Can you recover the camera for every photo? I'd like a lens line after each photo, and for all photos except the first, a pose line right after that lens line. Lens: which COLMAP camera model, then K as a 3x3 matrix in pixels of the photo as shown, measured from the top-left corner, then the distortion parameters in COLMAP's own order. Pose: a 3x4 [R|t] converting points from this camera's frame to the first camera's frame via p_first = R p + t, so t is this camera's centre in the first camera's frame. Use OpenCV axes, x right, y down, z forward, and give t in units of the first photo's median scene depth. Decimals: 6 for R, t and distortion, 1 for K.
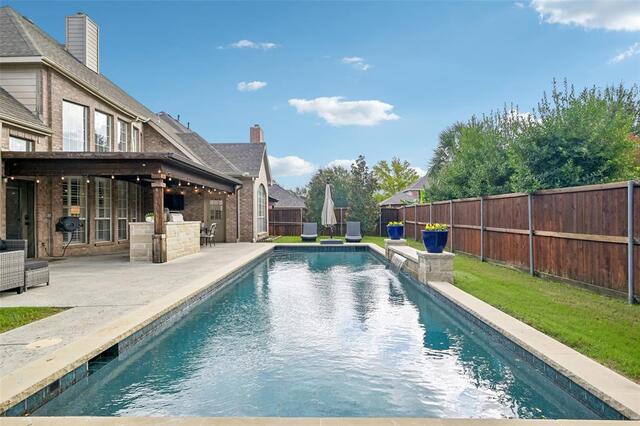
lens RADIAL K [[365.2, 0, 319.0], [0, 365.2, 213.6], [0, 0, 1]] dist [0.000838, 0.001168]
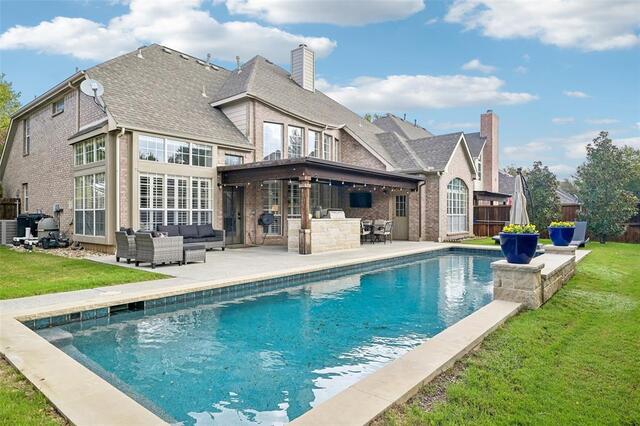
lens RADIAL K [[381.9, 0, 319.8], [0, 381.9, 213.3], [0, 0, 1]] dist [0.002008, 0.000921]
pose [[0.775774, 0.003680, -0.631000, 0.301430], [-0.000606, 0.999987, 0.005086, 0.001340], [0.631010, -0.003563, 0.775767, 0.091752]]
